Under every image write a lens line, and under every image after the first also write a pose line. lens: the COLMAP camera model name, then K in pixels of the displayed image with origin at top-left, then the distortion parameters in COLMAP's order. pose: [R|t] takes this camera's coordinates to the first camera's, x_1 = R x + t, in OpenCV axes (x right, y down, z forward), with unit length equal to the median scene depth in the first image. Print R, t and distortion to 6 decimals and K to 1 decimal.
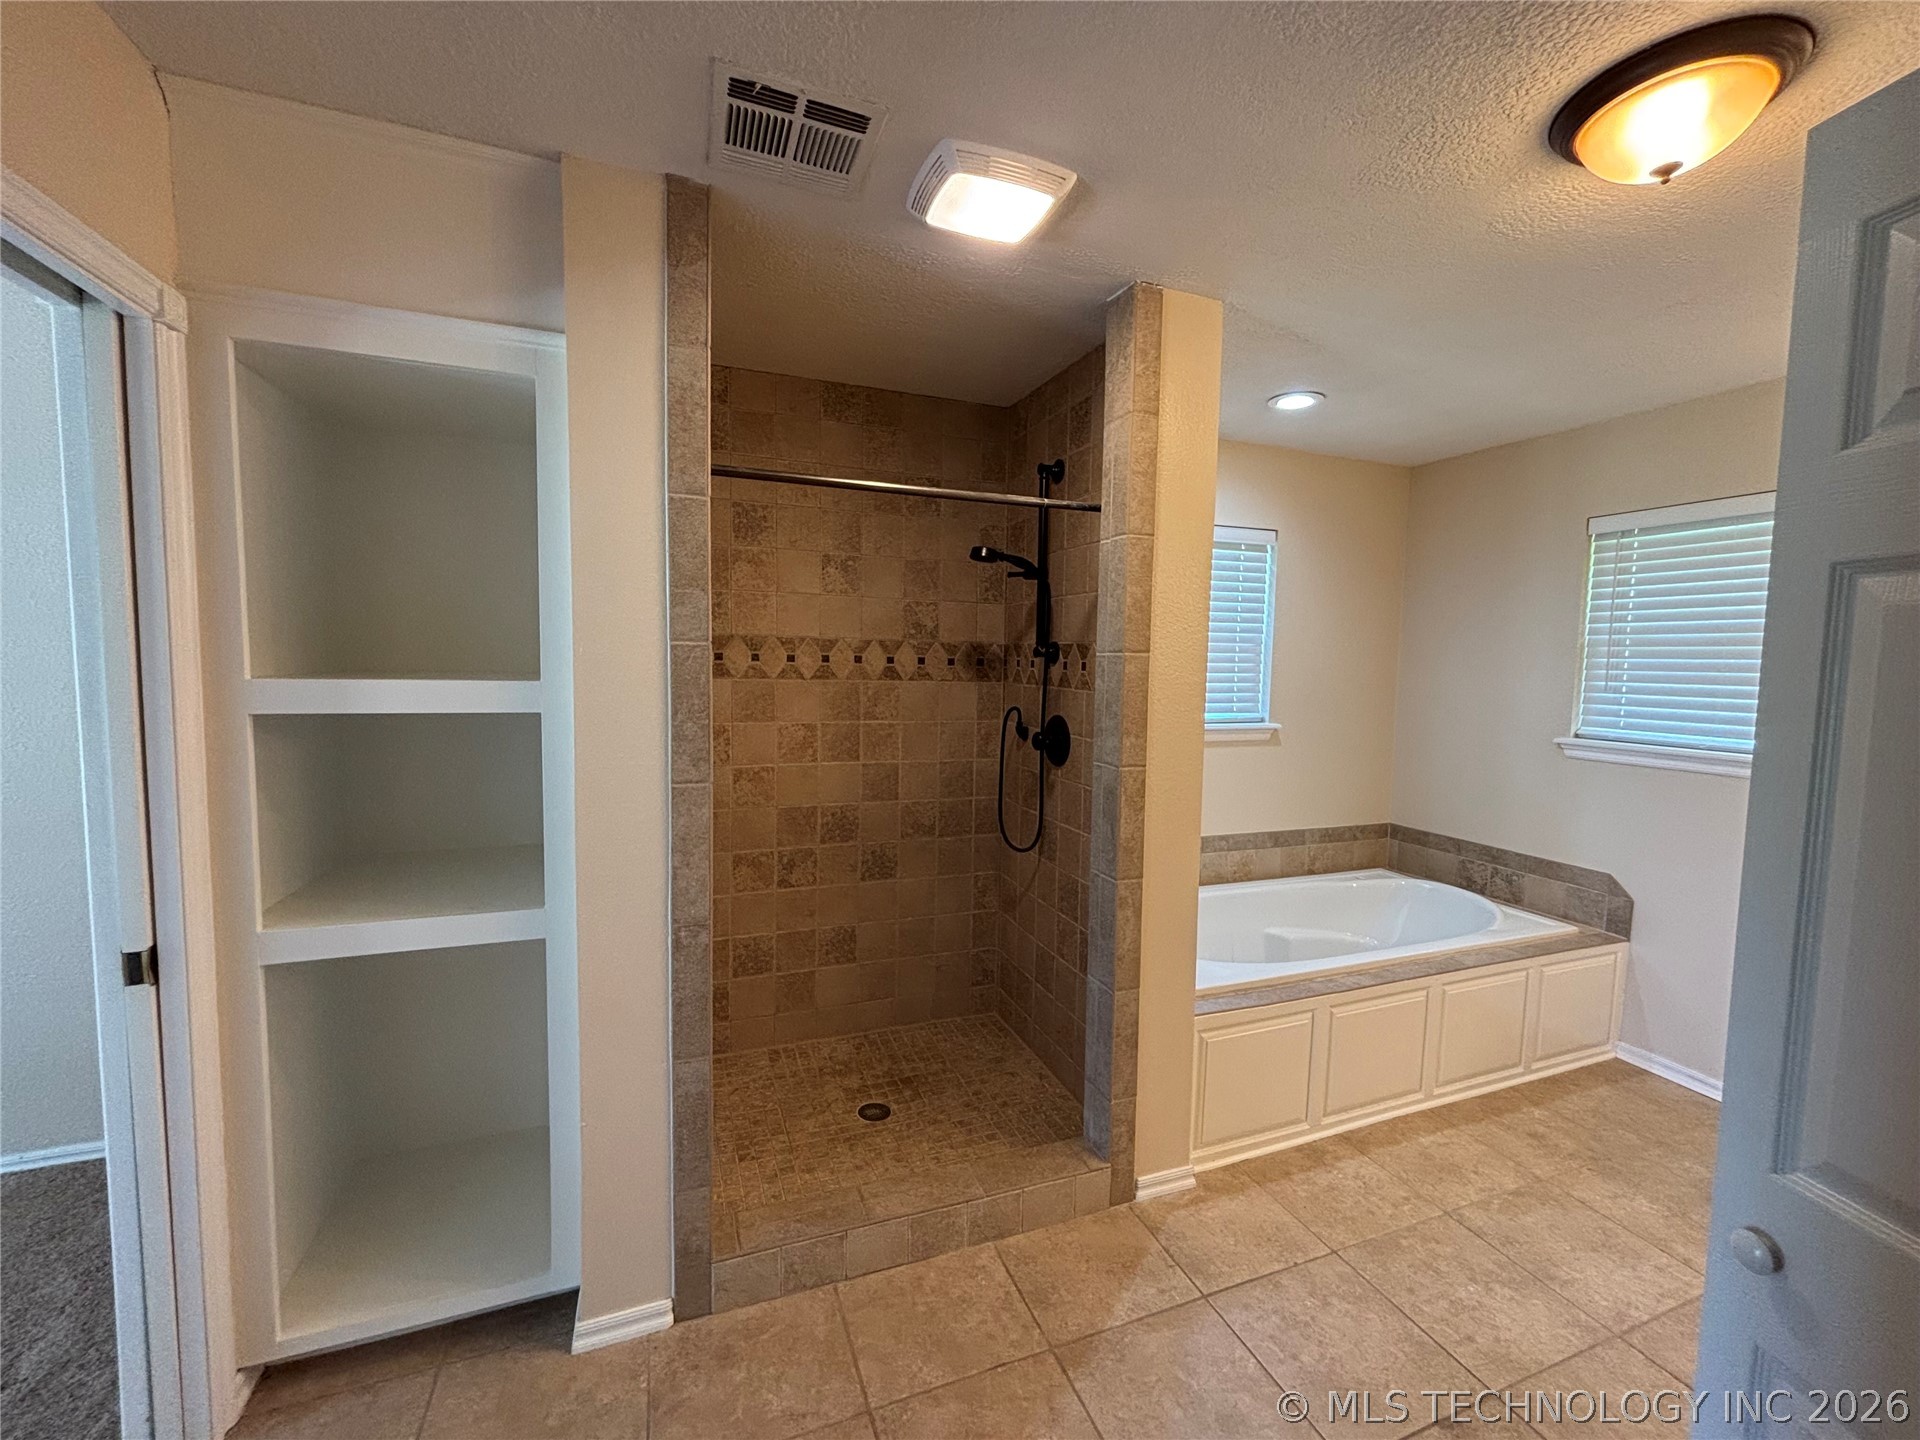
lens RADIAL K [[772.0, 0, 960.0], [0, 772.0, 720.0], [0, 0, 1]] dist [0.000136, 0.000005]
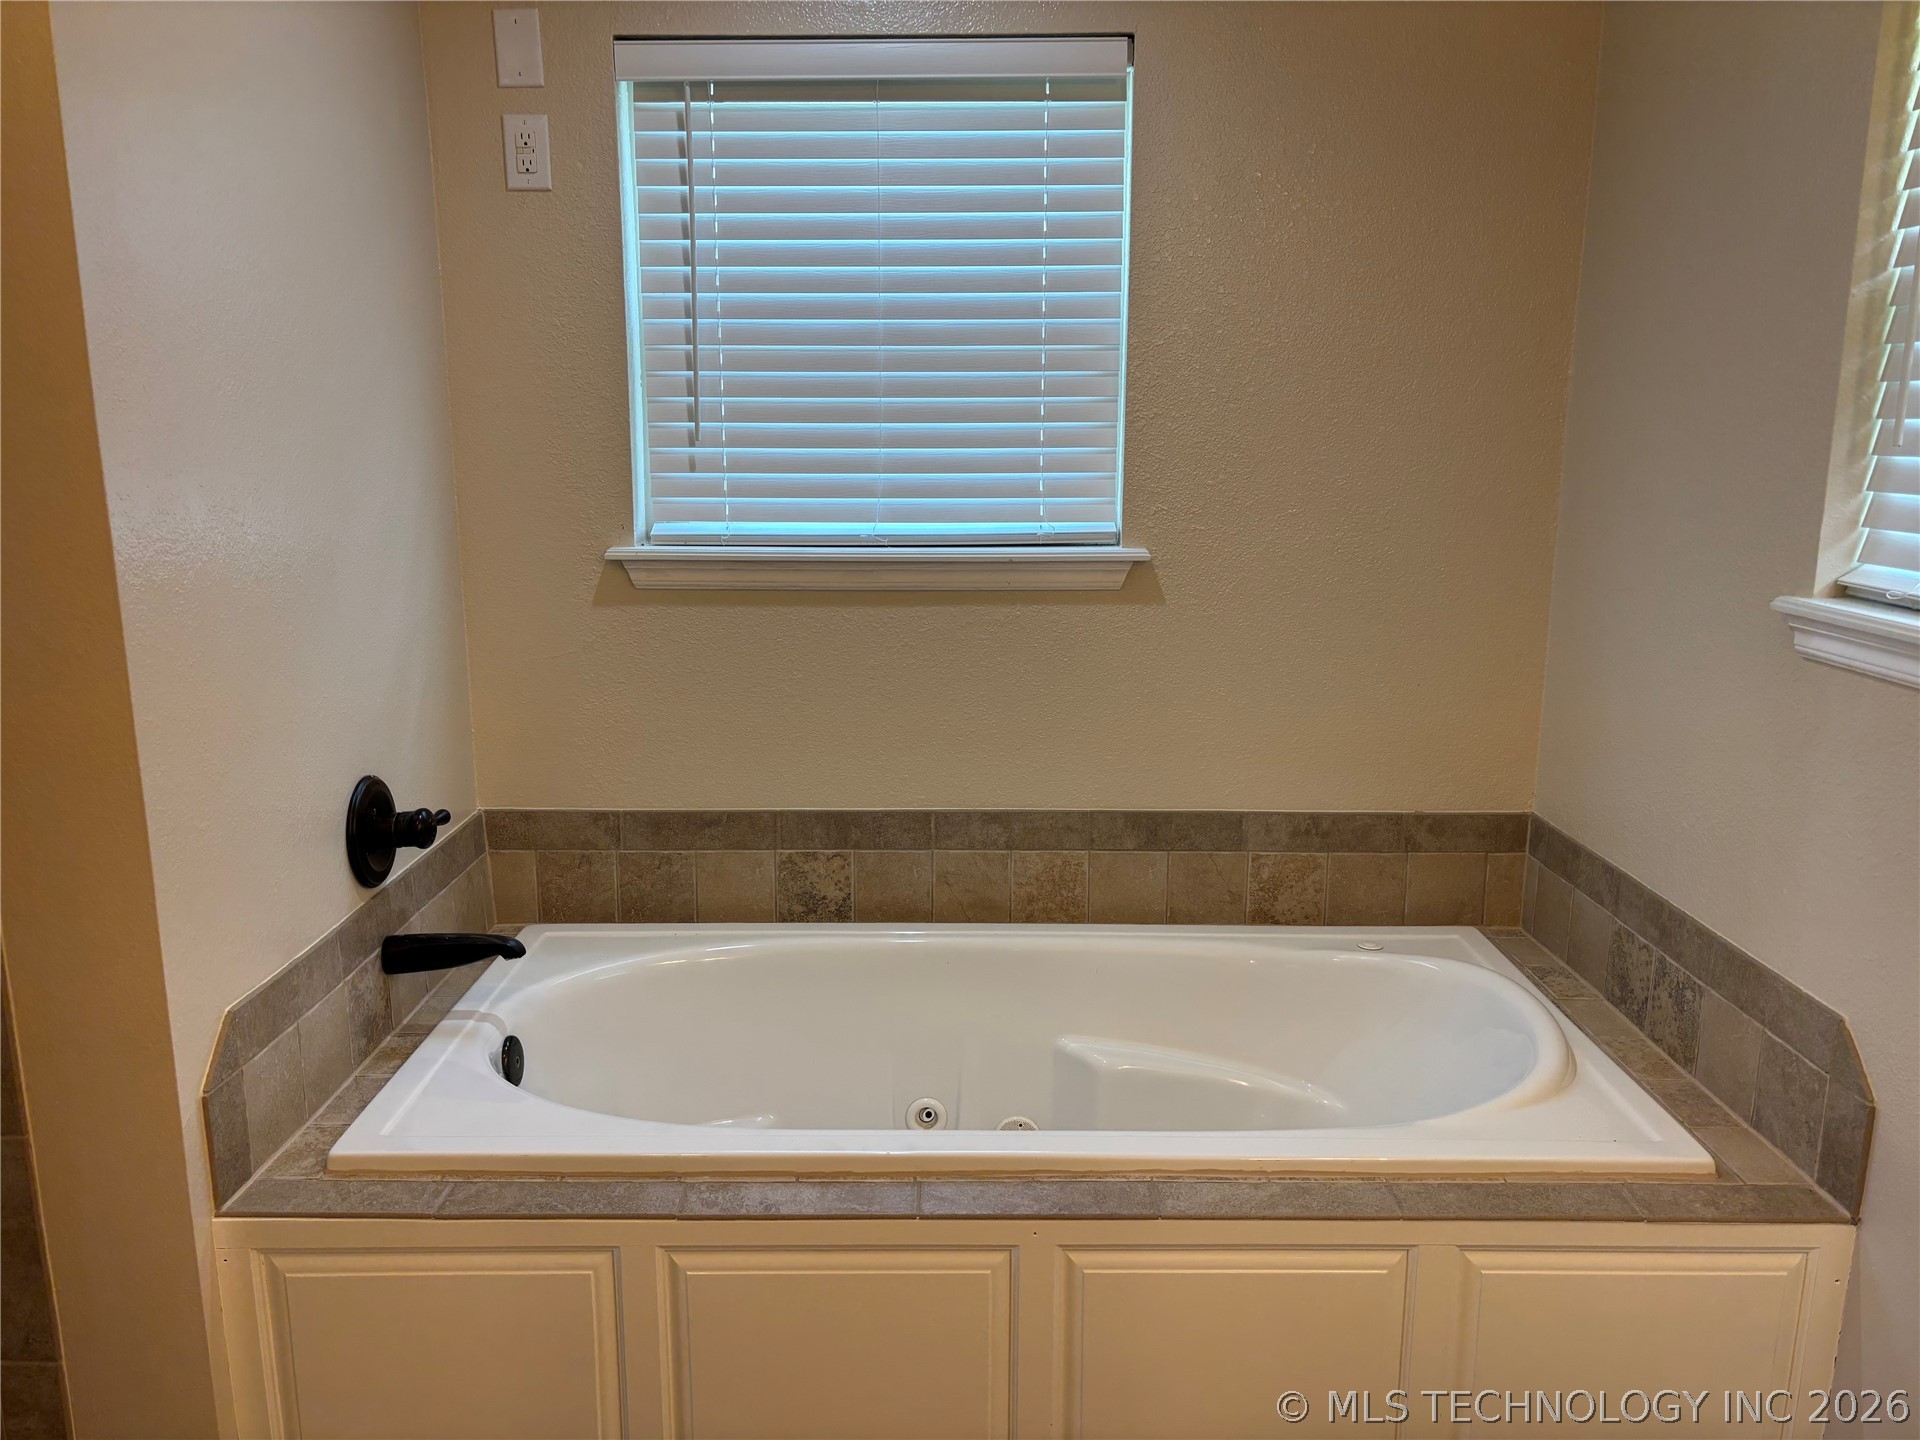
lens RADIAL K [[1456.3, 0, 959.7], [0, 1456.3, 729.0], [0, 0, 1]] dist [0.062420, -0.068039]
pose [[0.933077, 0.056060, -0.355282, 0.796510], [-0.009875, 0.991399, 0.130499, 0.000246], [0.359542, -0.118257, 0.925605, 0.339455]]
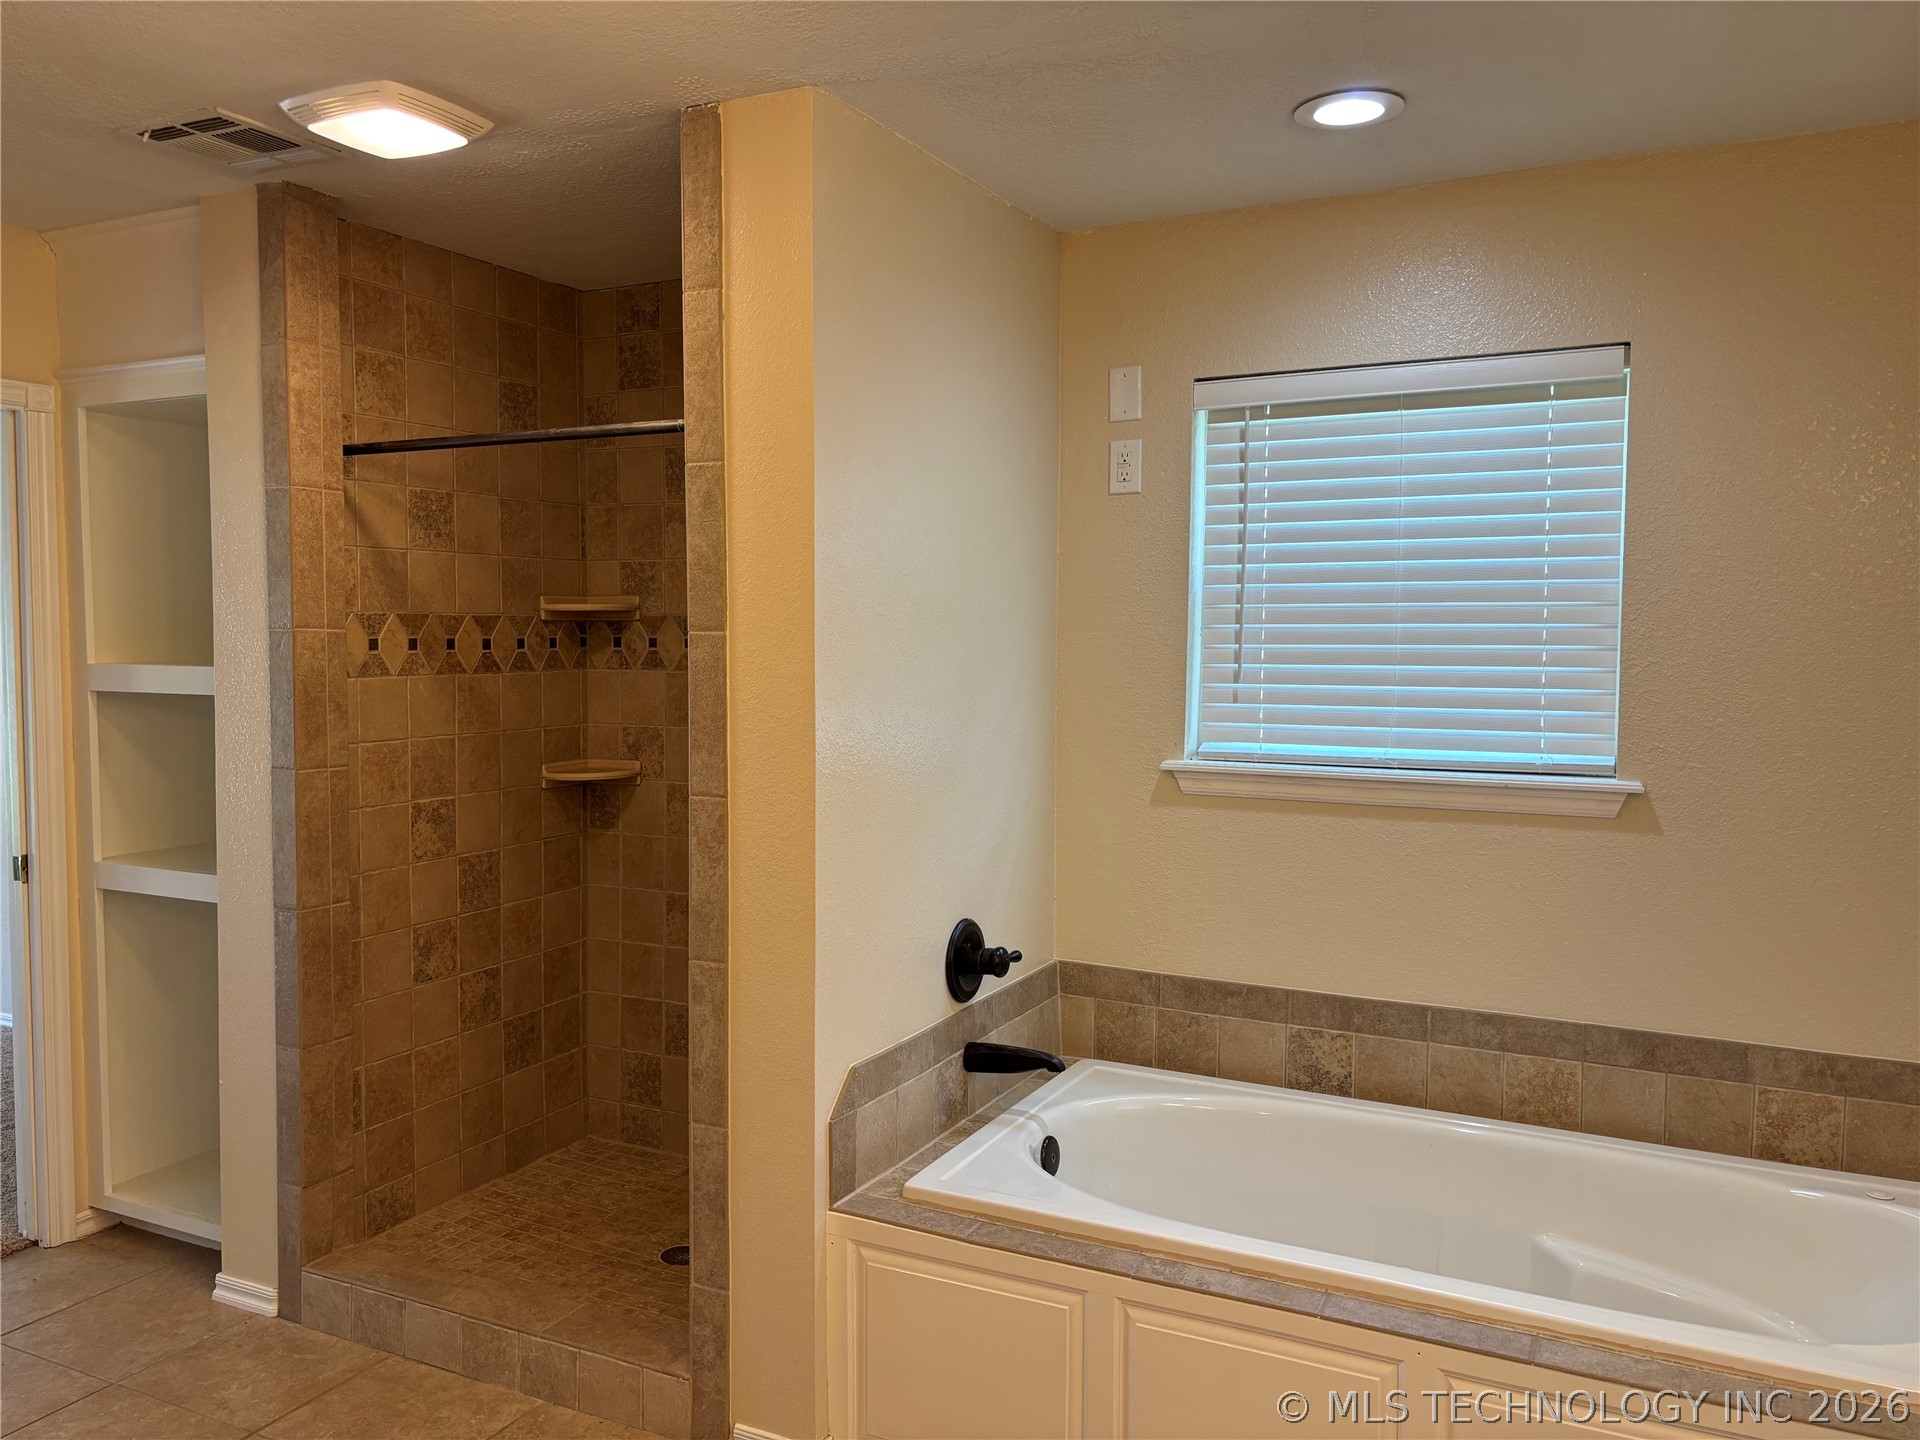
lens RADIAL K [[1456.3, 0, 959.7], [0, 1456.3, 729.0], [0, 0, 1]] dist [0.062420, -0.068039]
pose [[0.677829, 0.032053, -0.734521, 1.012905], [-0.048818, 0.998807, -0.001465, -0.006410], [0.733597, 0.036851, 0.678585, 0.210085]]
